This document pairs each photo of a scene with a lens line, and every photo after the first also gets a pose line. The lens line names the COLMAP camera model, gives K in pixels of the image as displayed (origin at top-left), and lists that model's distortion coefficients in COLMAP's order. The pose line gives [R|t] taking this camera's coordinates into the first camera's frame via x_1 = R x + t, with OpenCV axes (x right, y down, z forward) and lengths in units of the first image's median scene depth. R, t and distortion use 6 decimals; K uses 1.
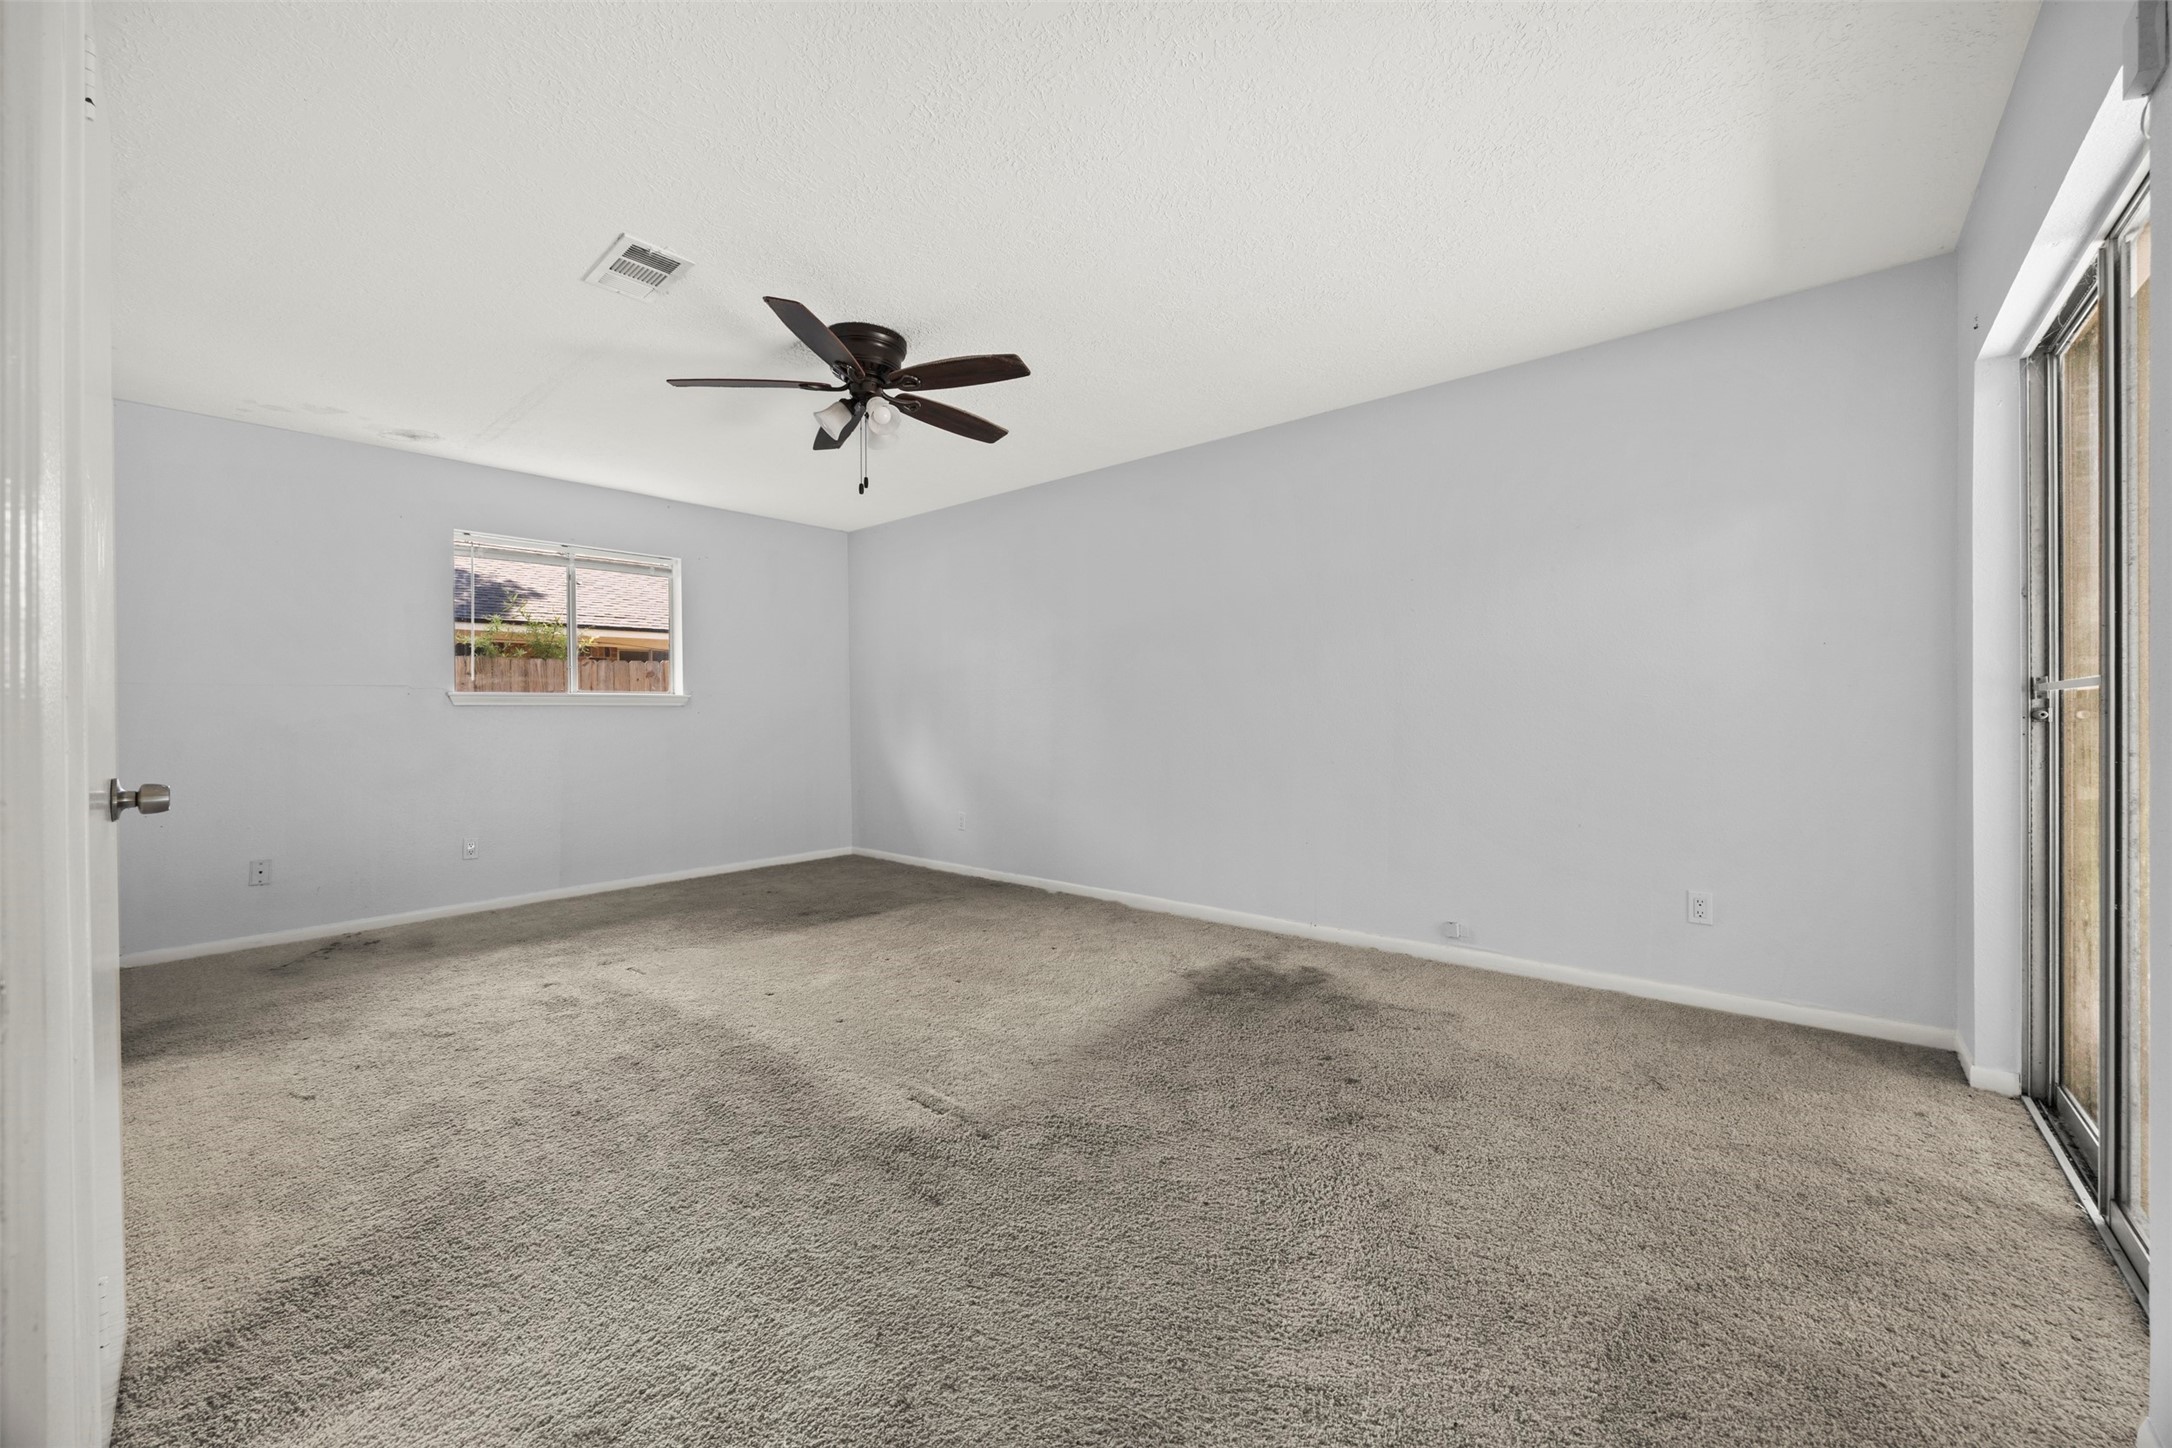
lens RADIAL K [[837.2, 0, 1084.7], [0, 837.2, 717.2], [0, 0, 1]] dist [-0.001412, -0.000082]
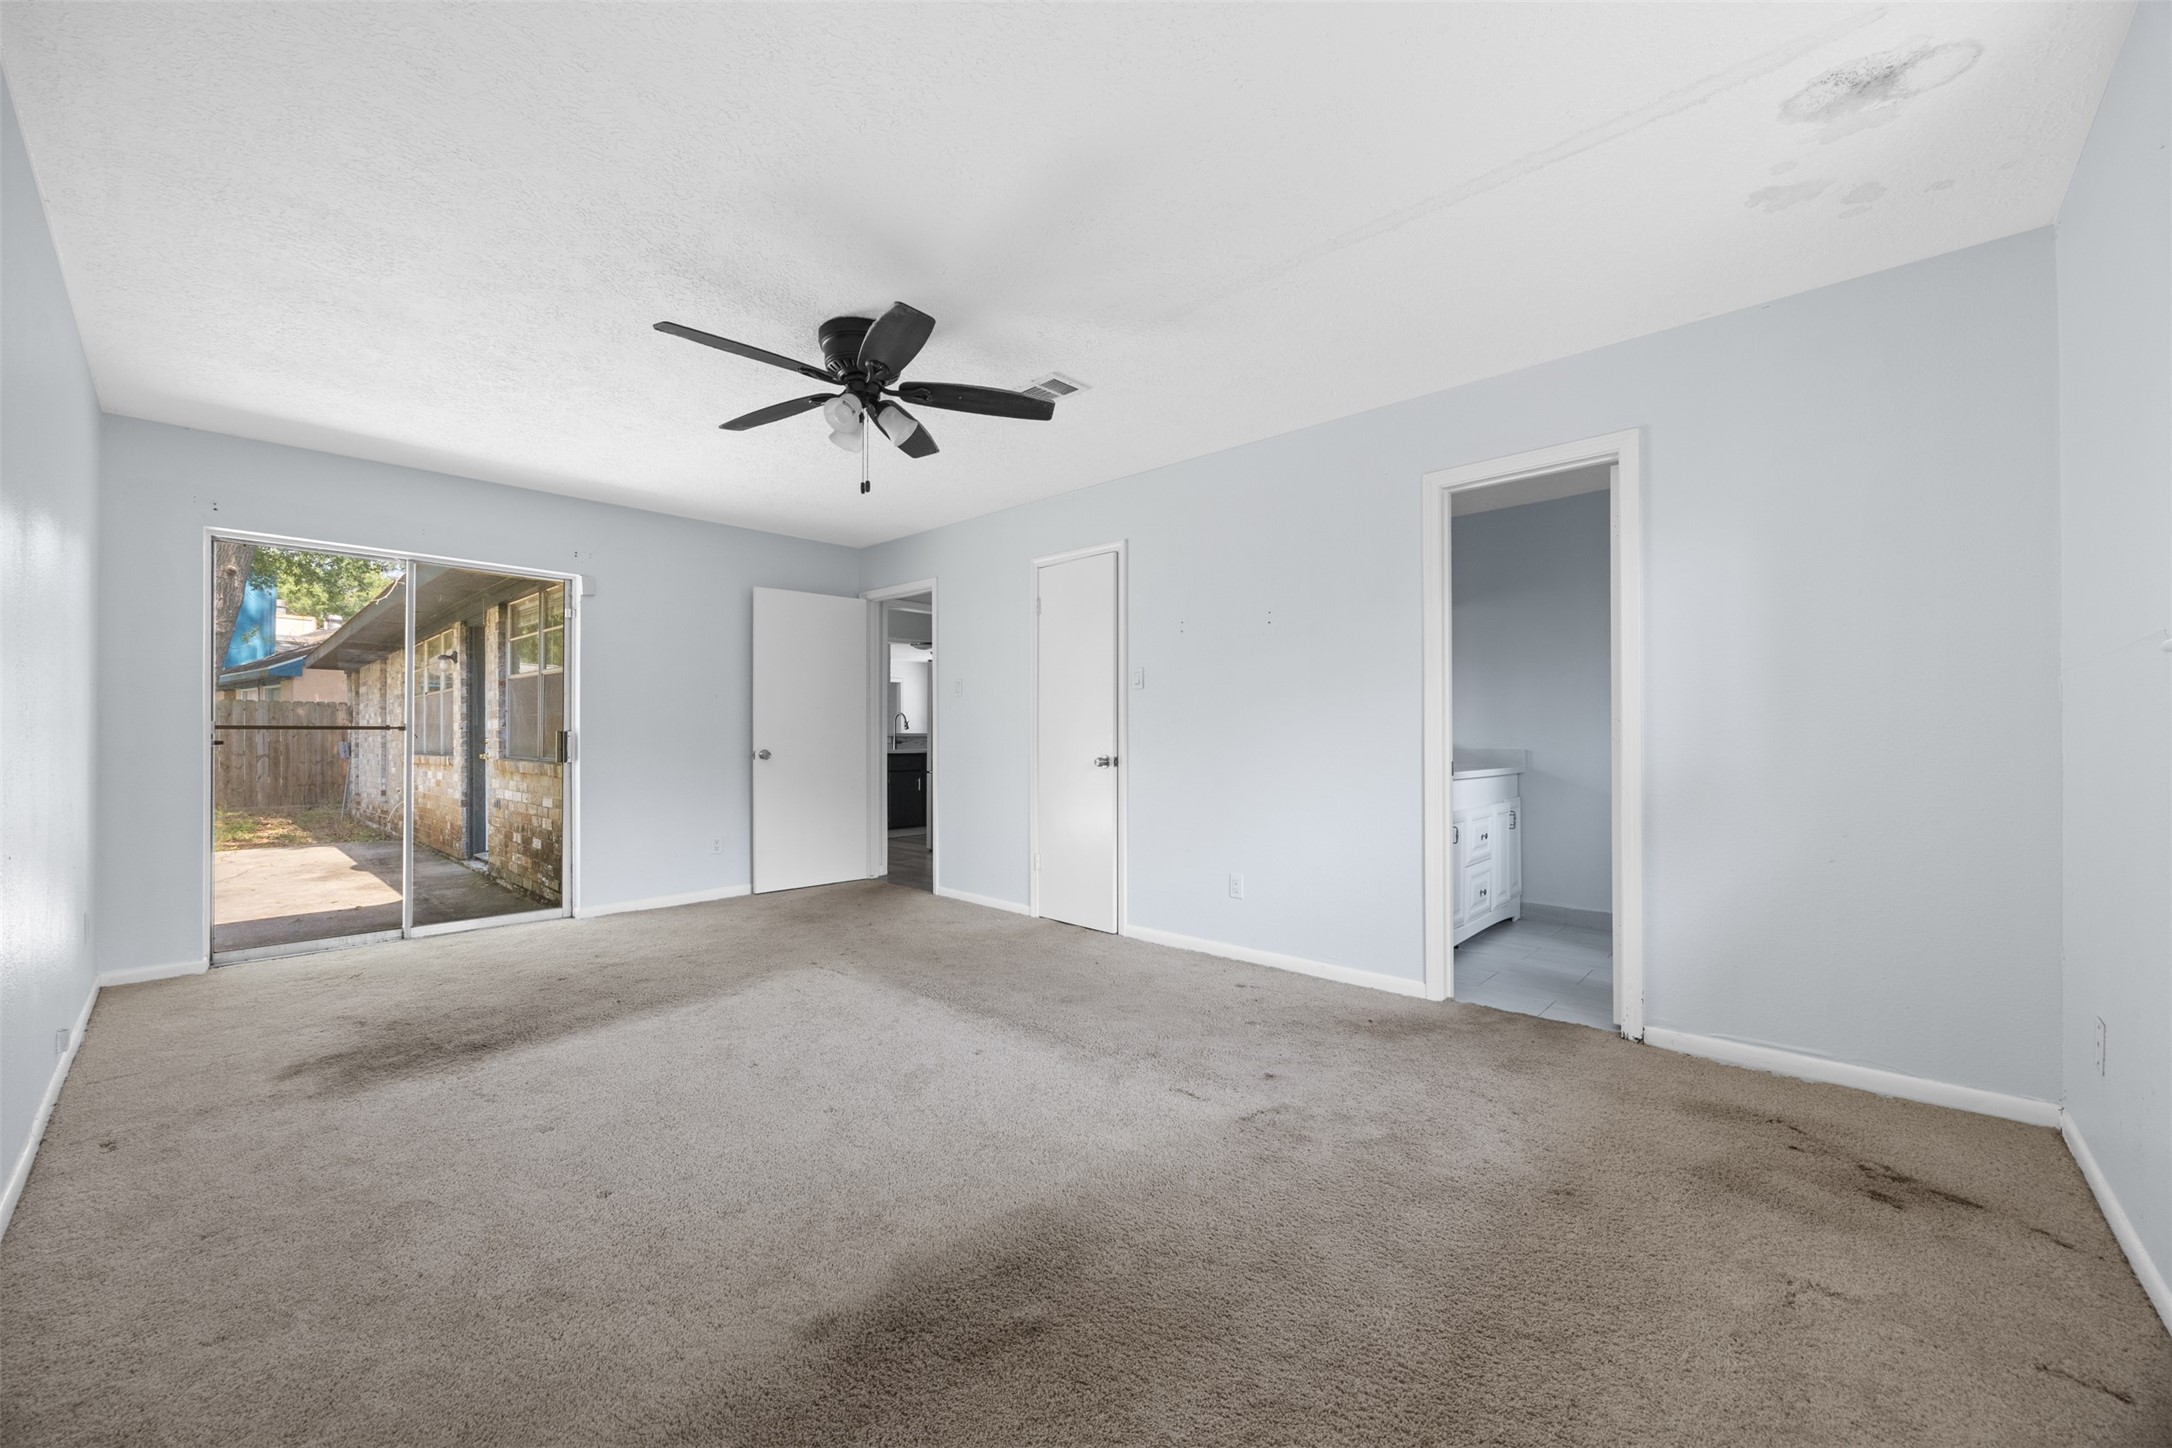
lens RADIAL K [[837.2, 0, 1085.9], [0, 837.2, 727.9], [0, 0, 1]] dist [-0.001412, -0.000082]
pose [[-0.999086, 0.008722, 0.041841, -0.501467], [0.008651, 0.999961, -0.001870, -0.006309], [-0.041856, -0.001506, -0.999123, 1.766281]]
